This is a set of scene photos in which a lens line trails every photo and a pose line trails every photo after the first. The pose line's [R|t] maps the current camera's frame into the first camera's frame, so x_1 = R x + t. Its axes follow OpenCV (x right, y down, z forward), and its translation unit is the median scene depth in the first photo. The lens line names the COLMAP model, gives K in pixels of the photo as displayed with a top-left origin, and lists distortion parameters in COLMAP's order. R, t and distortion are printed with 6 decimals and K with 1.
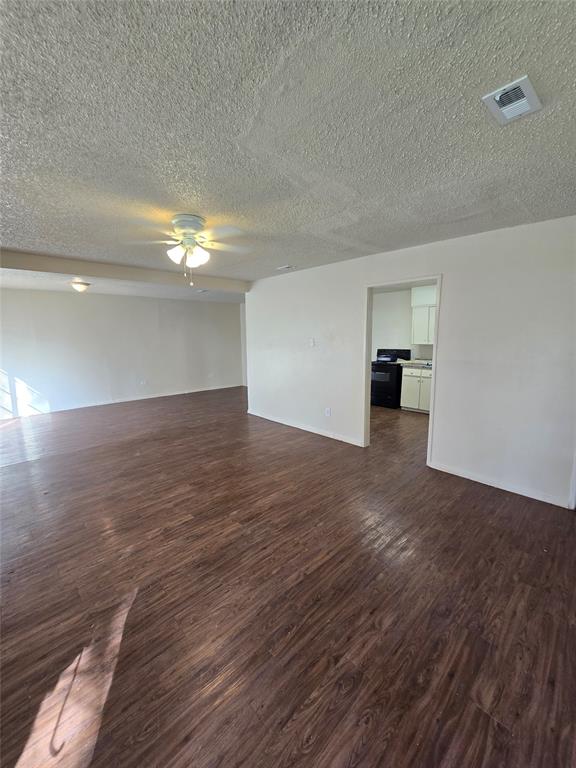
lens RADIAL K [[313.0, 0, 287.4], [0, 313.0, 382.2], [0, 0, 1]] dist [-0.002684, 0.000341]
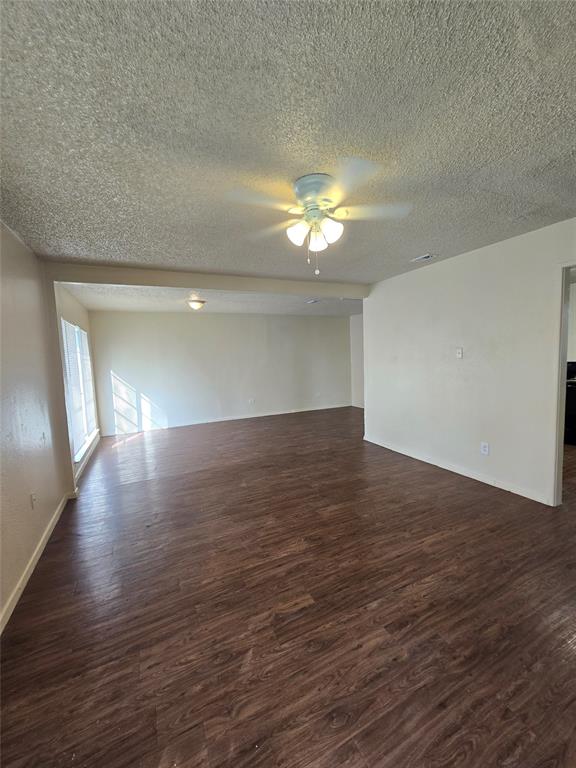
lens RADIAL K [[313.0, 0, 290.3], [0, 313.0, 383.9], [0, 0, 1]] dist [-0.002684, 0.000341]
pose [[0.954101, 0.003900, -0.299459, -0.103281], [-0.019724, 0.998563, -0.049838, -0.009981], [0.298835, 0.053457, 0.952807, 0.212178]]
